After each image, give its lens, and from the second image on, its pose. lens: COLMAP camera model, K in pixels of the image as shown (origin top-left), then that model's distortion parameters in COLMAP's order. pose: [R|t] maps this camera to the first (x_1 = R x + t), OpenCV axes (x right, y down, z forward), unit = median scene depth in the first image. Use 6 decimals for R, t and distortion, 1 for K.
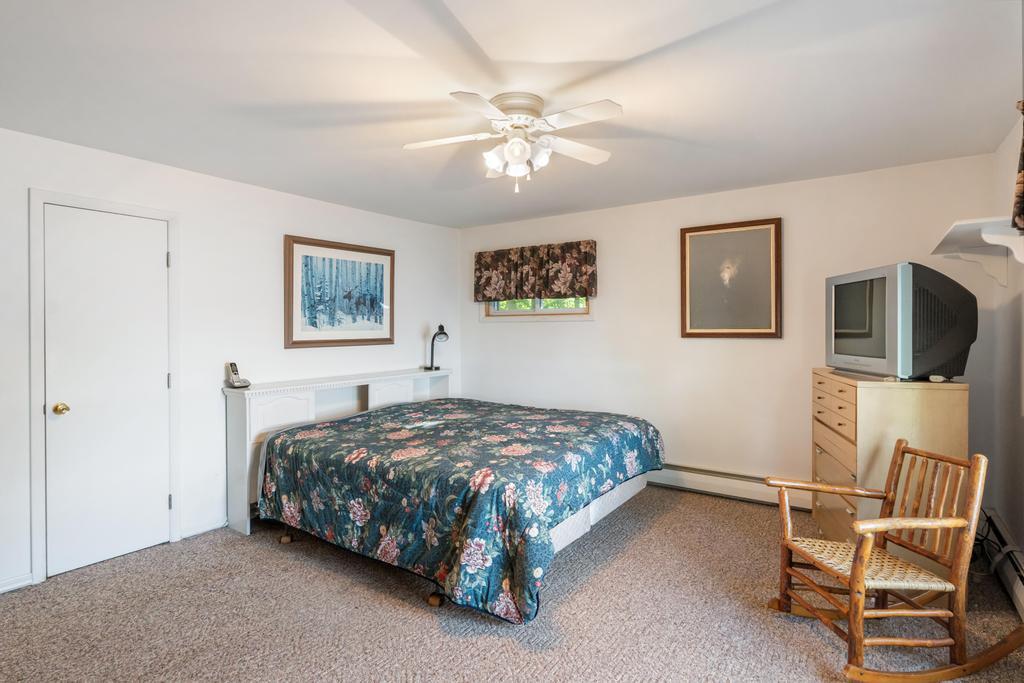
lens RADIAL K [[545.2, 0, 514.1], [0, 545.2, 337.9], [0, 0, 1]] dist [0.004687, 0.000421]
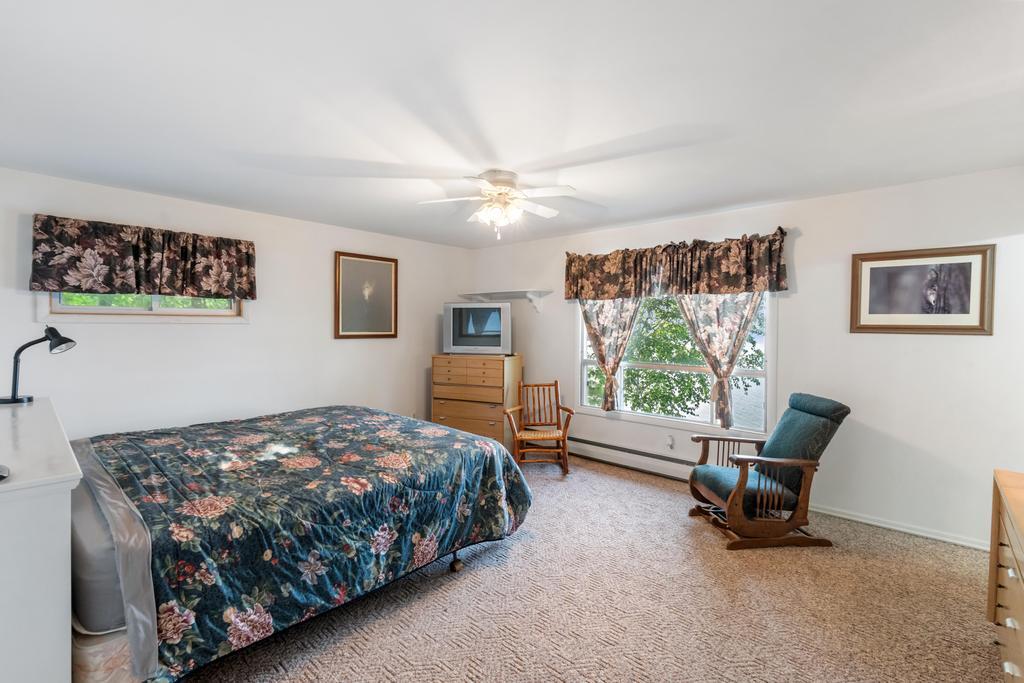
lens RADIAL K [[469.3, 0, 512.8], [0, 469.3, 335.7], [0, 0, 1]] dist [0.003688, 0.000497]
pose [[0.097992, -0.014923, 0.995075, -0.649466], [0.012598, 0.999826, 0.013753, -0.015755], [-0.995107, 0.011188, 0.098163, 0.446858]]
